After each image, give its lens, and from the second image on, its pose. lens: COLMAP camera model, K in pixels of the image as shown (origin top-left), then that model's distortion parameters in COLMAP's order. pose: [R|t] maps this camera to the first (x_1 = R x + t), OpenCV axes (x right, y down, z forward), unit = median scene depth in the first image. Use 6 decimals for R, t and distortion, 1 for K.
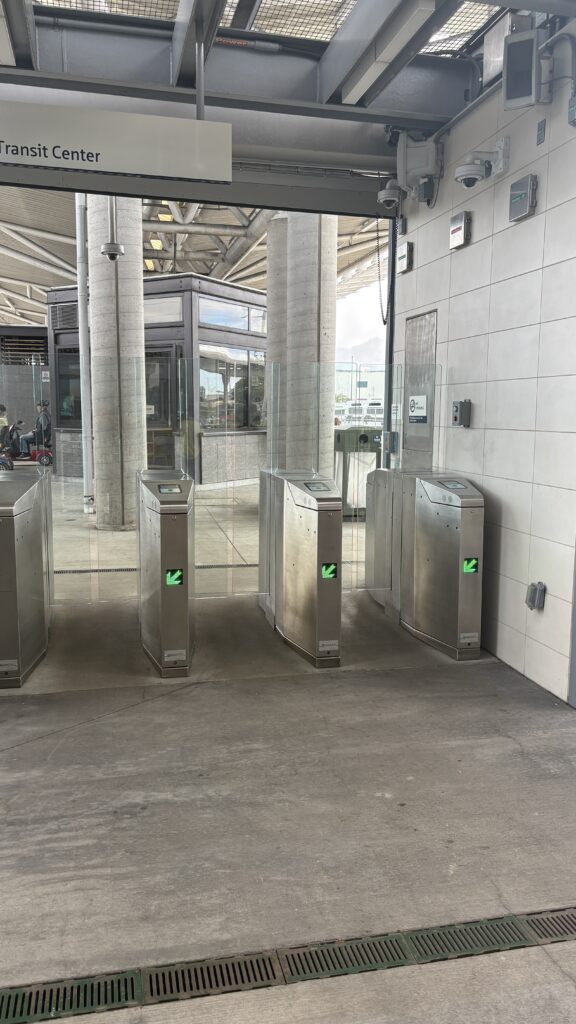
lens RADIAL K [[775.9, 0, 286.8], [0, 775.9, 511.8], [0, 0, 1]] dist [0.003385, -0.000366]
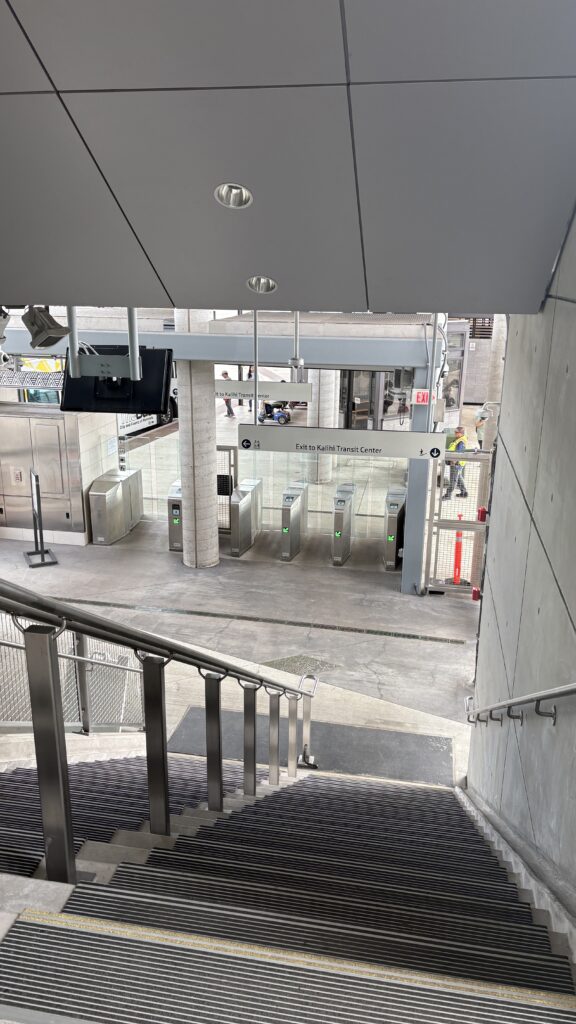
lens RADIAL K [[775.9, 0, 286.9], [0, 775.9, 511.8], [0, 0, 1]] dist [0.003385, -0.000366]
pose [[0.914866, 0.125472, -0.383768, 1.116517], [-0.058654, 0.981707, 0.181139, -0.589916], [0.399476, -0.143208, 0.905489, -1.927276]]
